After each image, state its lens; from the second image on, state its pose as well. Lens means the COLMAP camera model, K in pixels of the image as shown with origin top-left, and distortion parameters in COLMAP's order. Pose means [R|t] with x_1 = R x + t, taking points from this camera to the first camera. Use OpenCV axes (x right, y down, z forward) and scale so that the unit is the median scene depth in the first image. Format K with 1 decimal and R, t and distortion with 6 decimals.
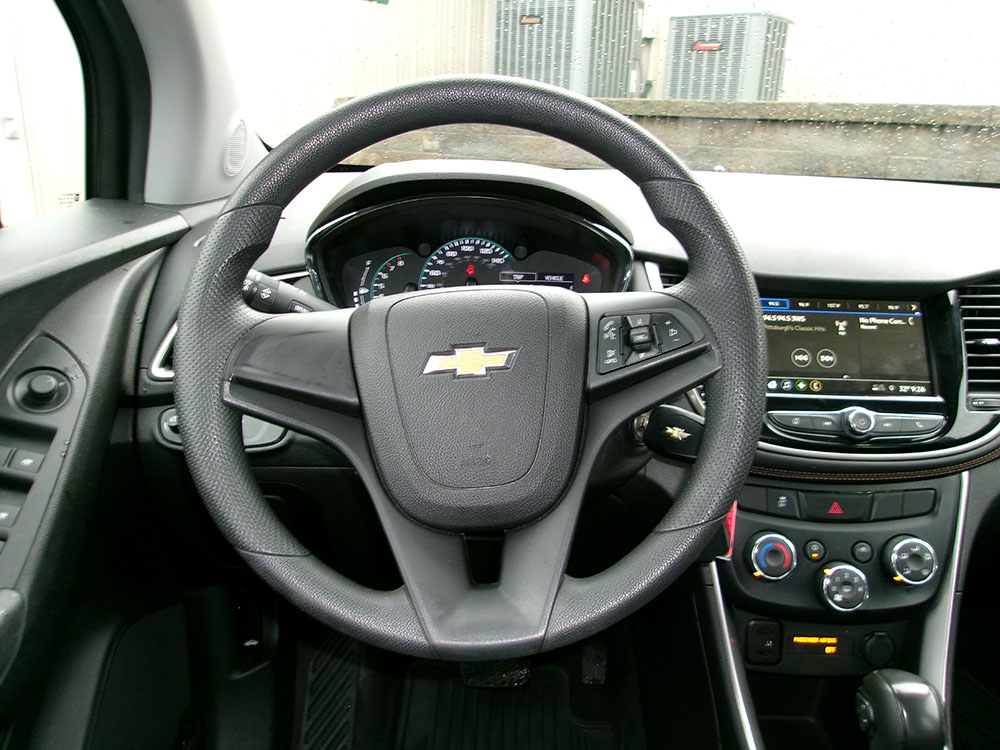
lens RADIAL K [[768.9, 0, 507.8], [0, 768.9, 371.8], [0, 0, 1]] dist [-0.025996, 0.049479]
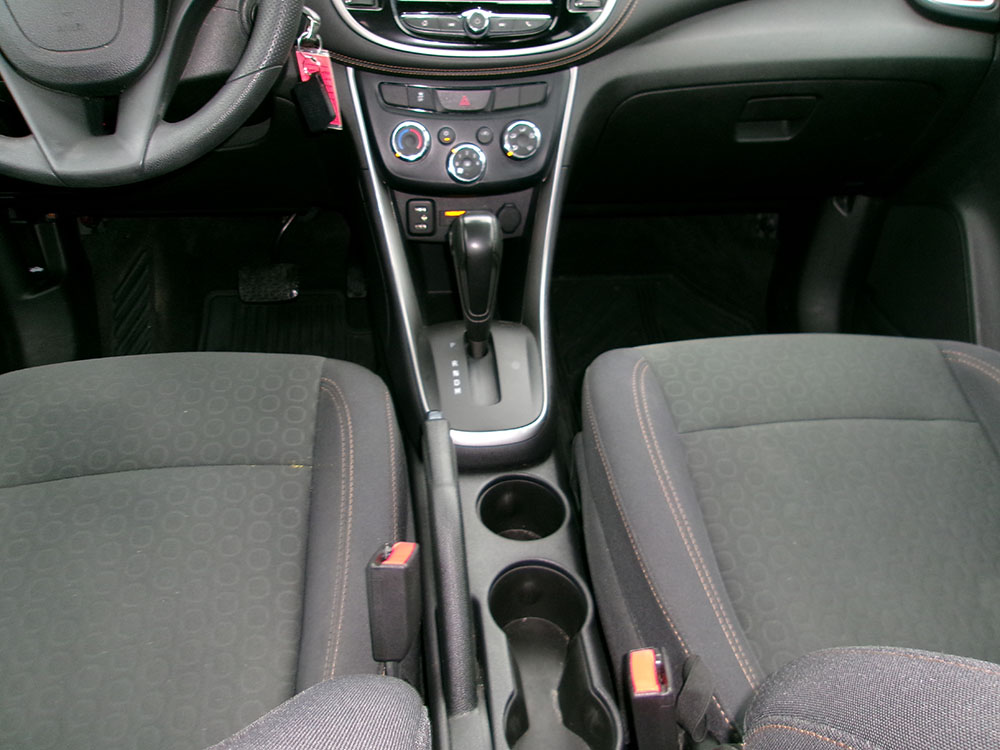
lens RADIAL K [[768.9, 0, 507.8], [0, 768.9, 371.8], [0, 0, 1]] dist [-0.025996, 0.049479]
pose [[0.992910, -0.070266, 0.095877, 0.353717], [0.032089, 0.935081, 0.352978, 0.155088], [-0.114455, -0.347399, 0.930706, -0.306326]]
